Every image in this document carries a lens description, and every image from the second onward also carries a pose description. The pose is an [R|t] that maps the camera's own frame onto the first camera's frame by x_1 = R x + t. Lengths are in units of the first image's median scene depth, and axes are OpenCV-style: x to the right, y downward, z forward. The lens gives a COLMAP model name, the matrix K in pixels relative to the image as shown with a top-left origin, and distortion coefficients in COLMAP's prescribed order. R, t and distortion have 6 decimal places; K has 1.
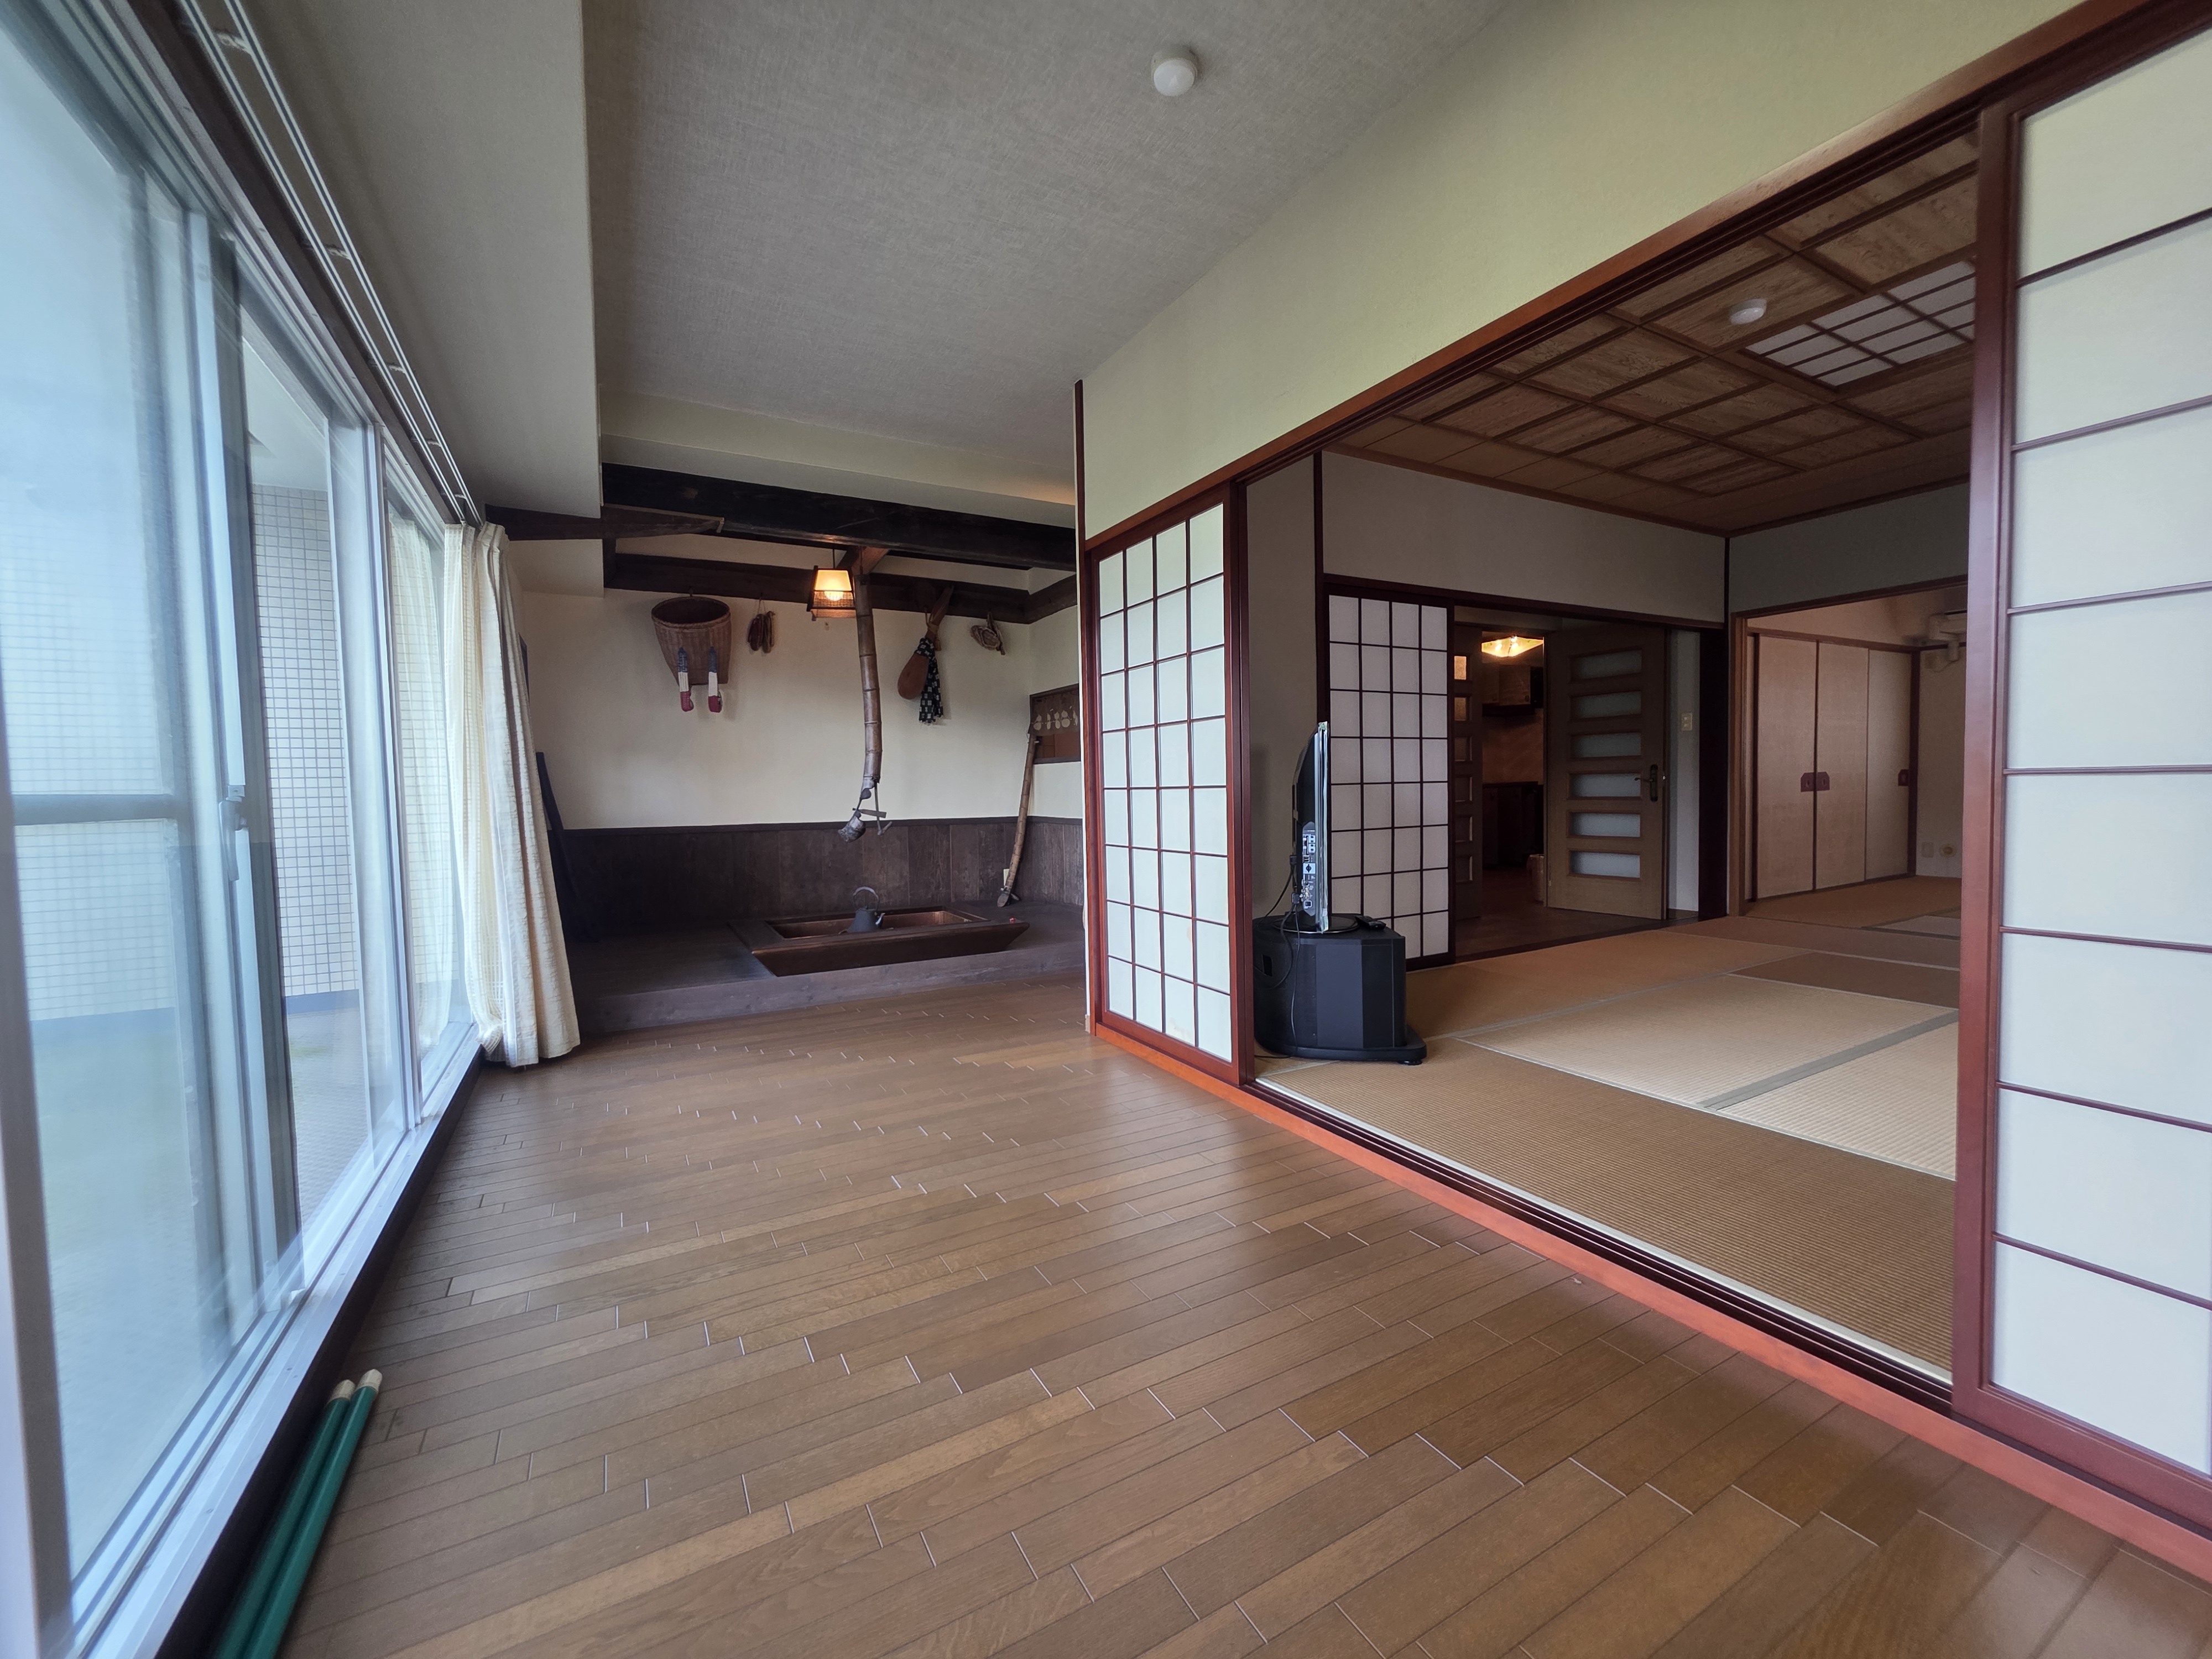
lens RADIAL K [[882.1, 0, 1106.0], [0, 882.1, 829.5], [0, 0, 1]] dist [0.000411, 0.000717]
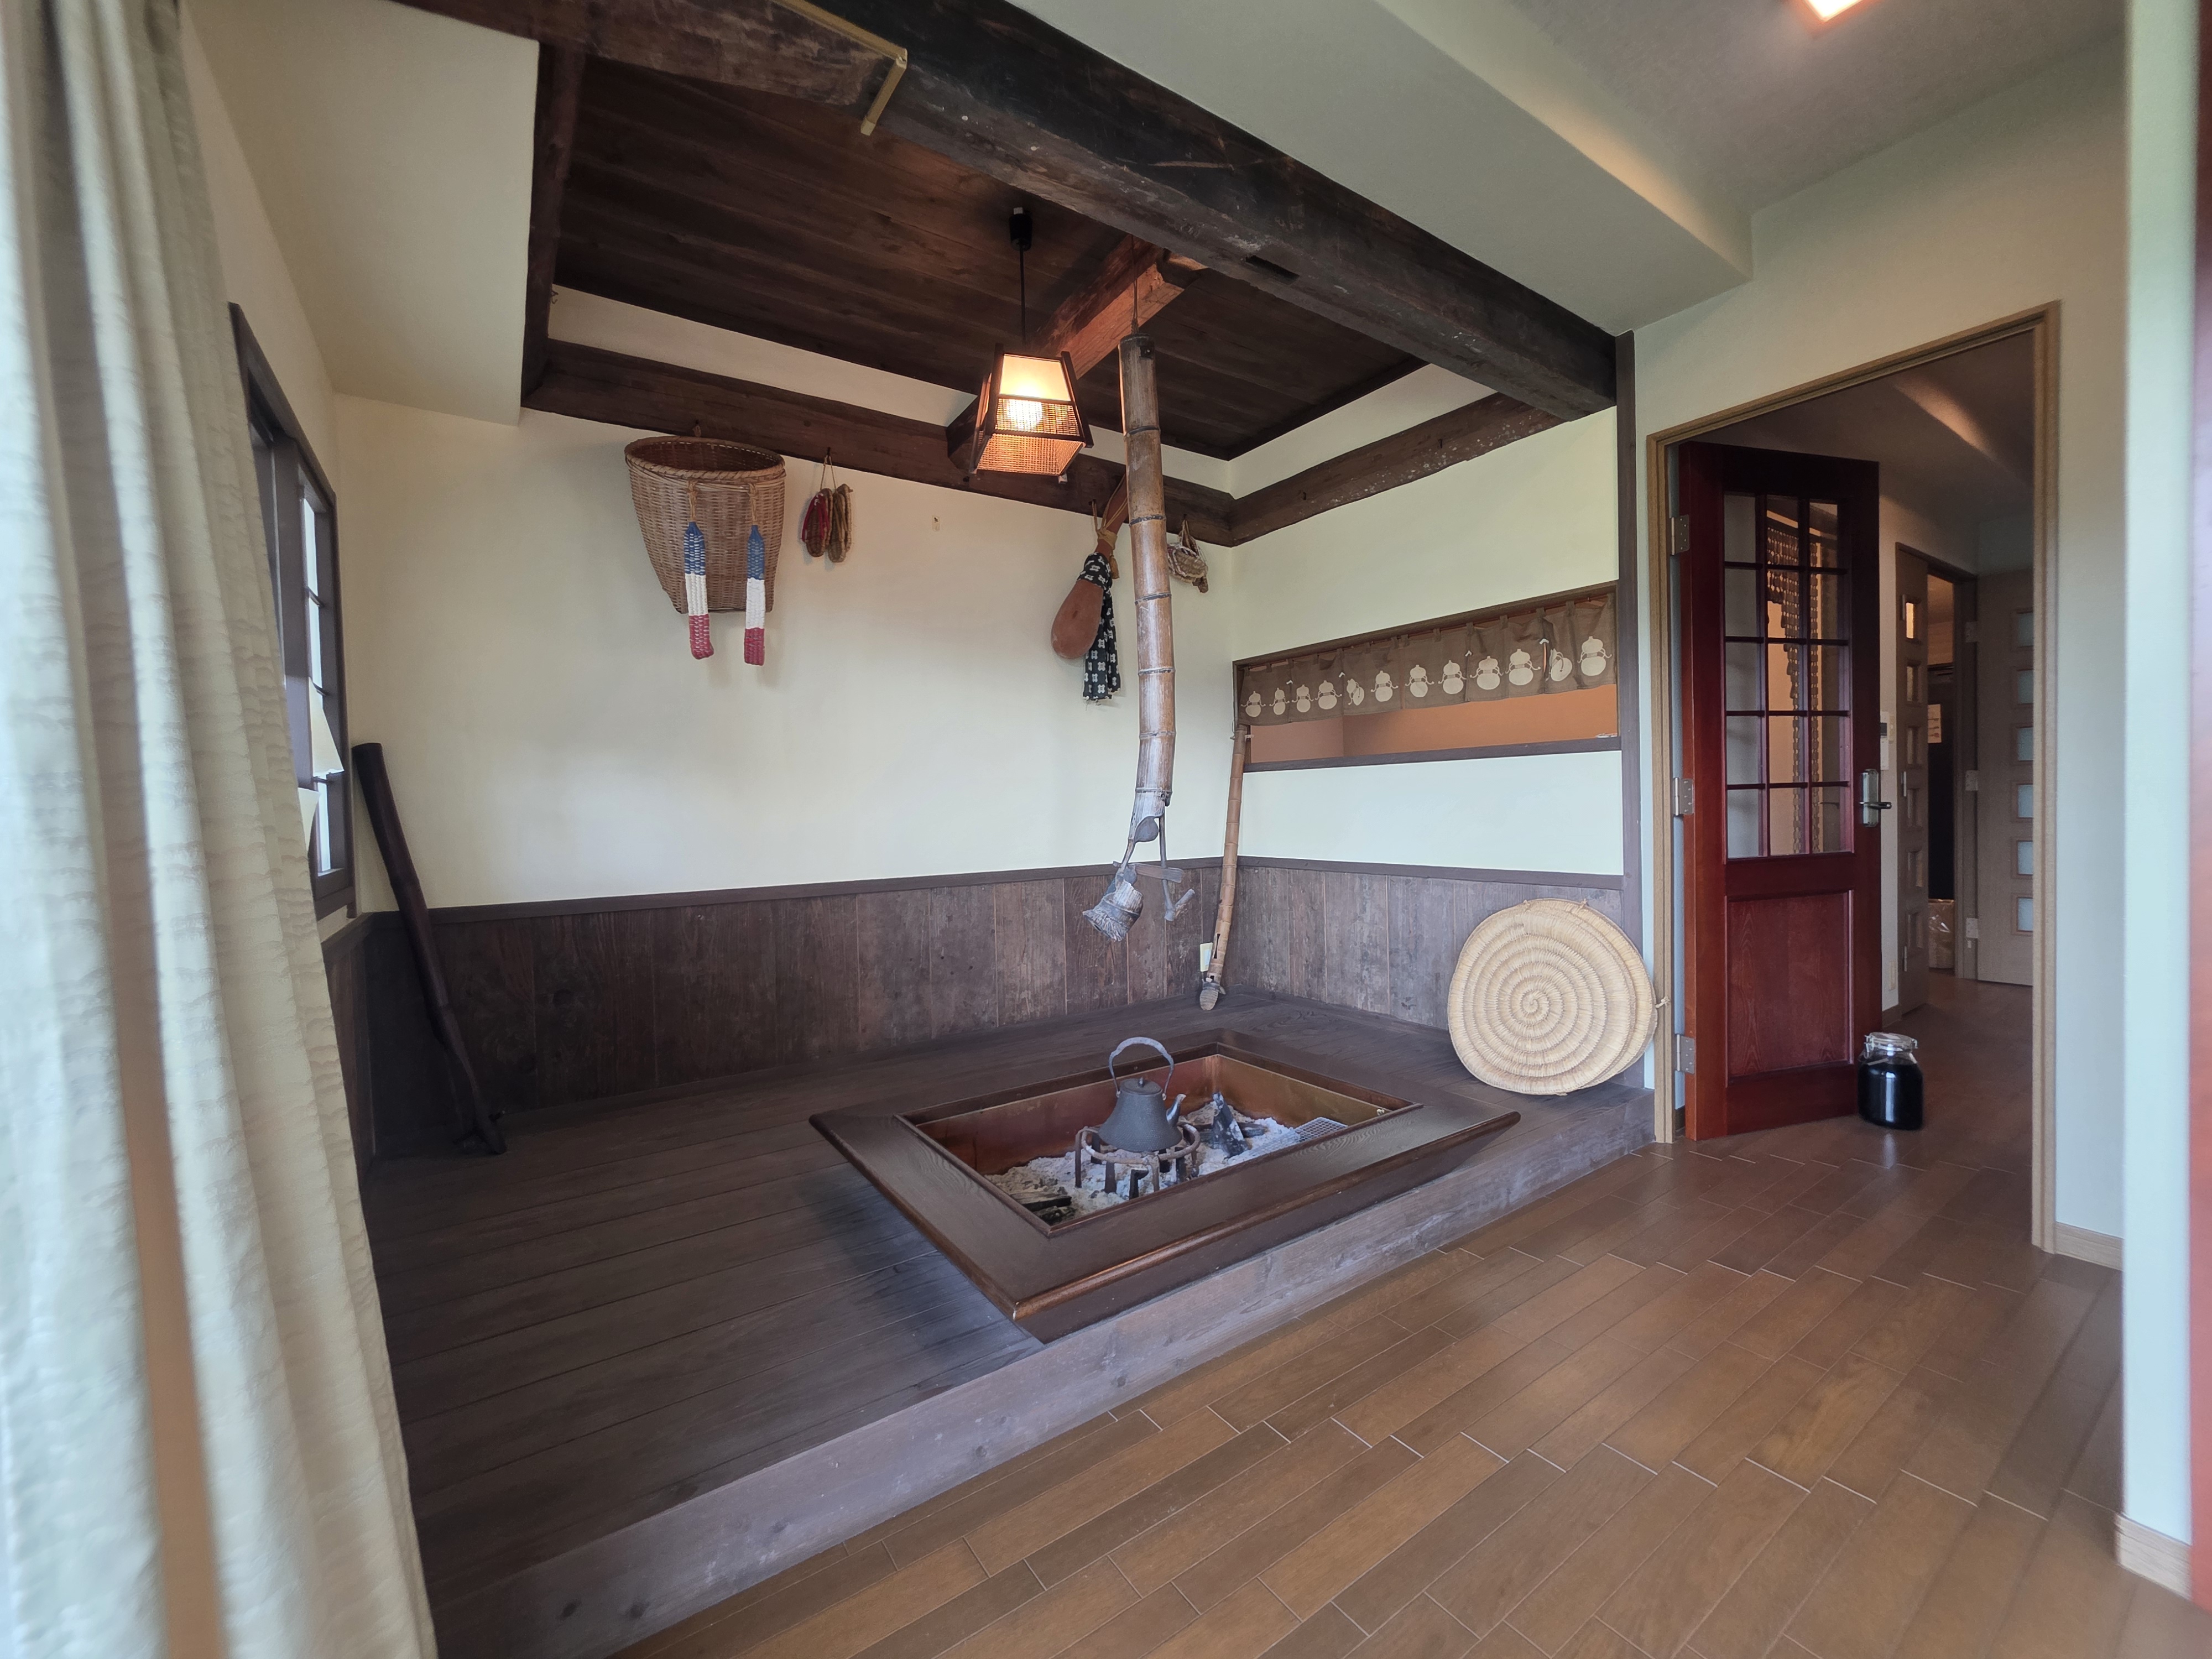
lens RADIAL K [[882.1, 0, 1106.0], [0, 882.1, 829.5], [0, 0, 1]] dist [0.000411, 0.000717]
pose [[0.995706, -0.009246, 0.092111, -0.254070], [0.011289, 0.999701, -0.021673, -0.023380], [-0.091884, 0.022620, 0.995513, 0.424953]]
